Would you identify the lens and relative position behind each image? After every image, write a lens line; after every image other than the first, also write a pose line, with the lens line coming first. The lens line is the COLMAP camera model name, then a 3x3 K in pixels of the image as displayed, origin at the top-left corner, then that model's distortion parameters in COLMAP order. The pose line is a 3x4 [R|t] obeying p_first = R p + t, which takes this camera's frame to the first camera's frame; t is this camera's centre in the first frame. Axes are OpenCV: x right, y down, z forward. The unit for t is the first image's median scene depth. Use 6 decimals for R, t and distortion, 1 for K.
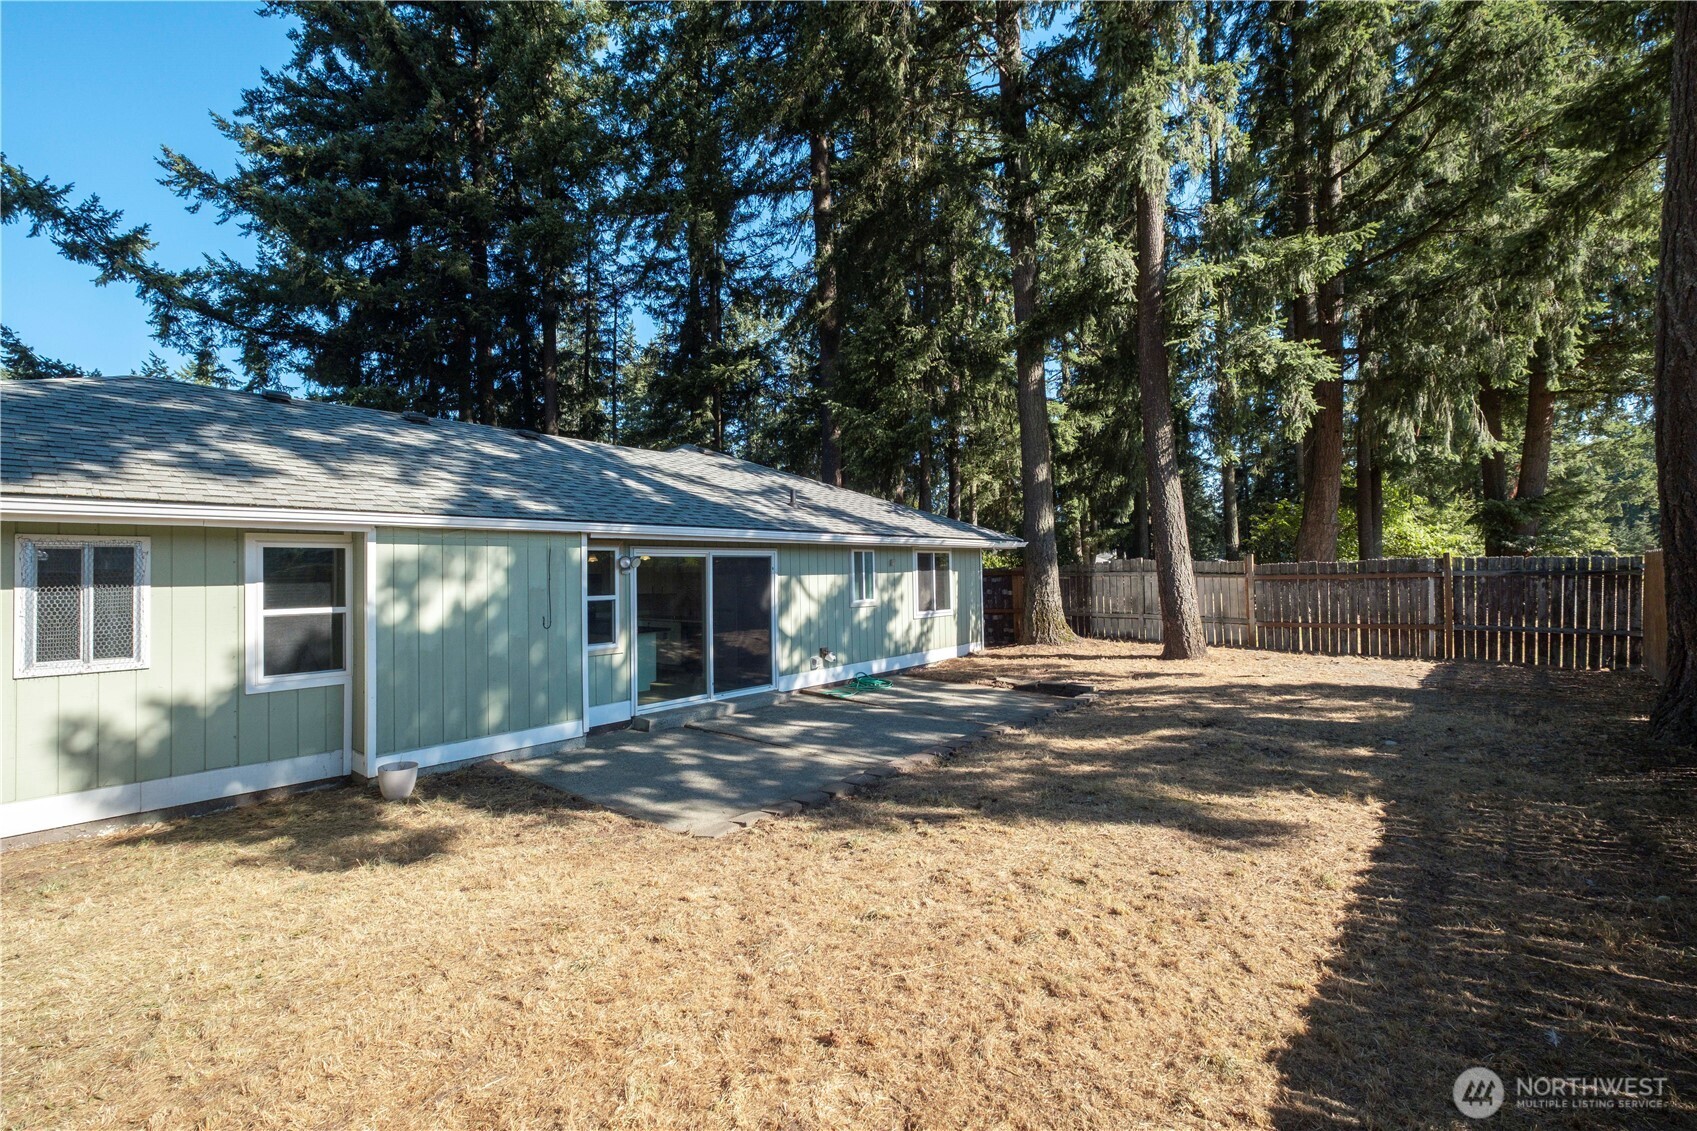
lens RADIAL K [[737.1, 0, 840.5], [0, 737.1, 565.0], [0, 0, 1]] dist [-0.005615, -0.000804]
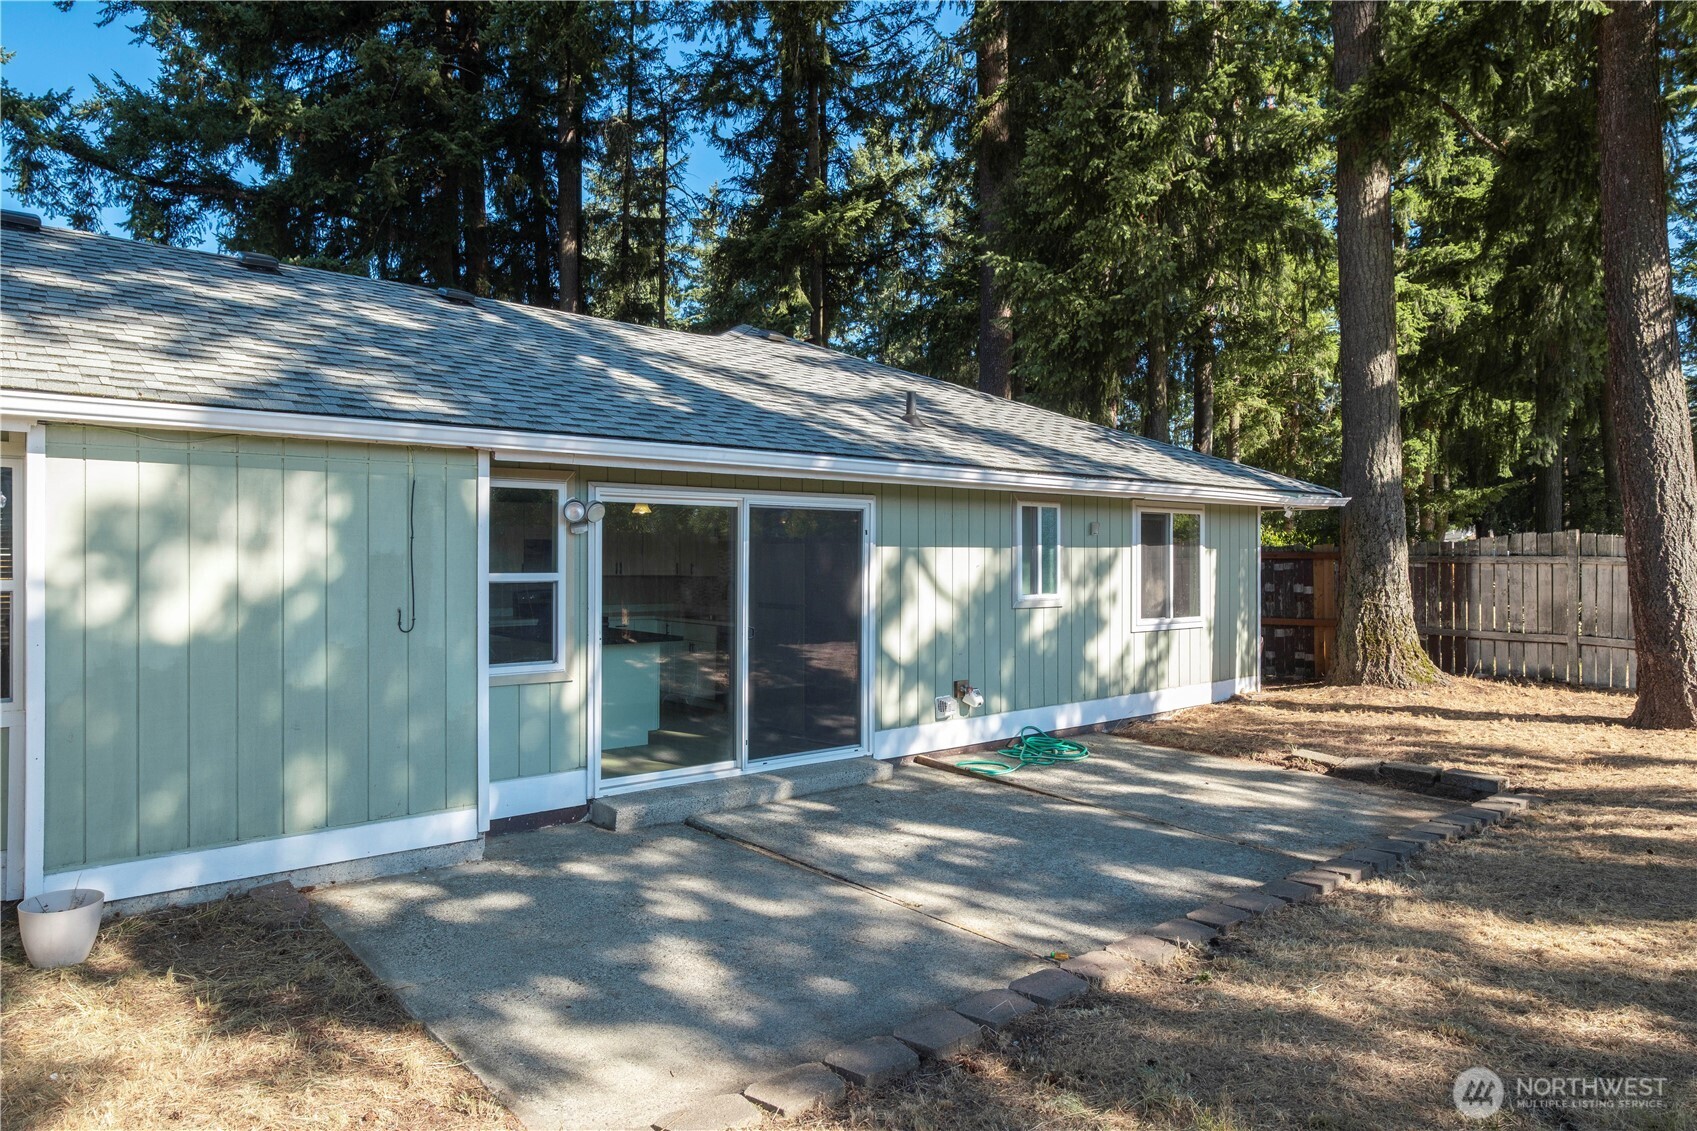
lens RADIAL K [[1076.4, 0, 842.0], [0, 1076.4, 559.7], [0, 0, 1]] dist [-0.000268, 0.000098]
pose [[0.986886, 0.019684, -0.160213, 0.013174], [-0.017367, 0.999724, 0.015847, 0.010937], [0.160480, -0.012856, 0.986955, 0.191709]]
